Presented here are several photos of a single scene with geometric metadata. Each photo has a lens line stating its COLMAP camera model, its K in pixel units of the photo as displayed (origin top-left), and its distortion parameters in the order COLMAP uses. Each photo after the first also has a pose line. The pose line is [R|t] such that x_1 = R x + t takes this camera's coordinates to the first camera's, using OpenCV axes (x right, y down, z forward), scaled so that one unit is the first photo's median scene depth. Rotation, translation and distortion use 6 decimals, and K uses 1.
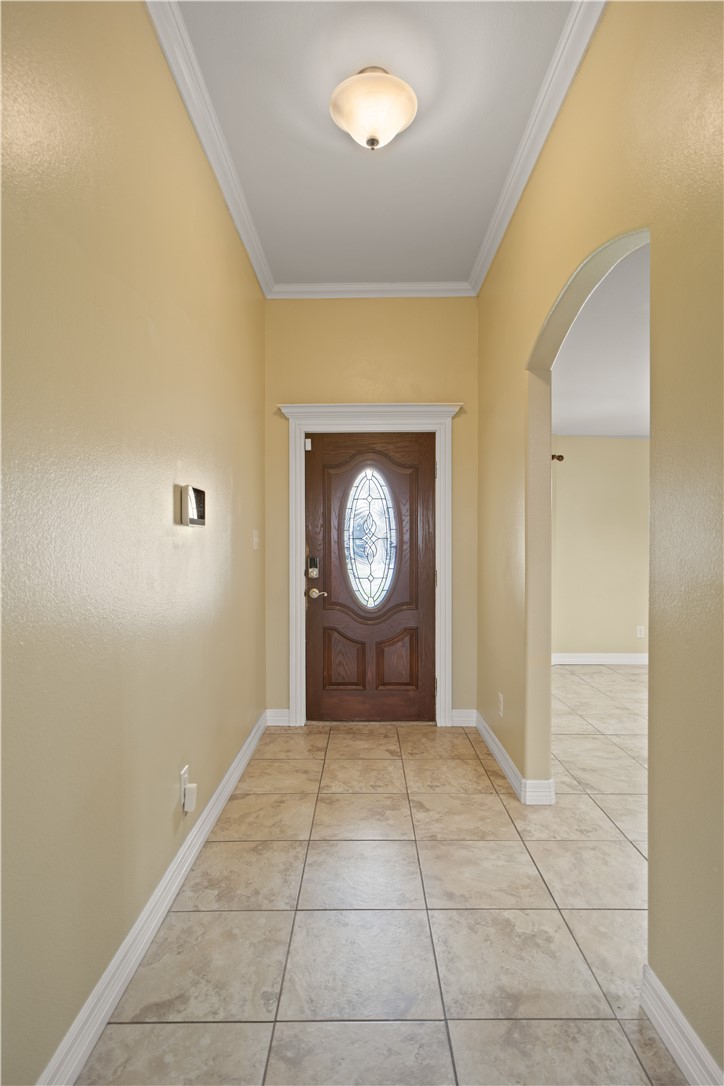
lens RADIAL K [[546.4, 0, 360.1], [0, 546.4, 547.9], [0, 0, 1]] dist [0.002254, 0.001286]
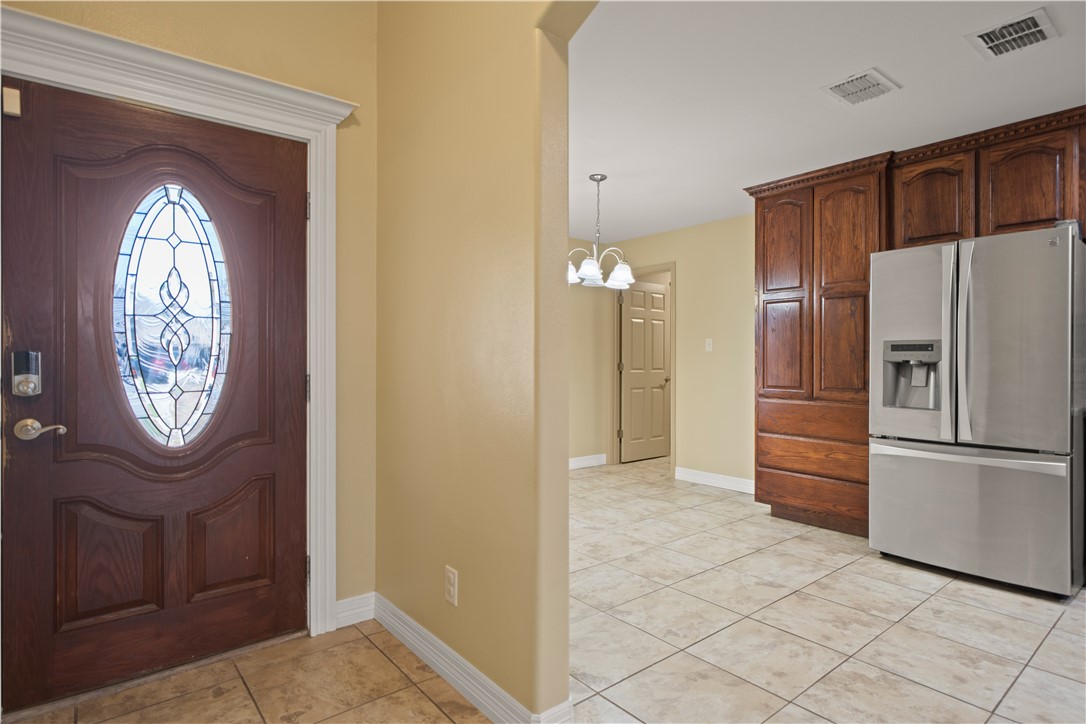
lens RADIAL K [[575.0, 0, 569.3], [0, 575.0, 353.6], [0, 0, 1]] dist [-0.004609, 0.002205]
pose [[0.758949, 0.003851, 0.651138, -0.053173], [0.002943, 0.999952, -0.009345, 0.025325], [-0.651143, 0.009008, 0.758902, 0.339378]]
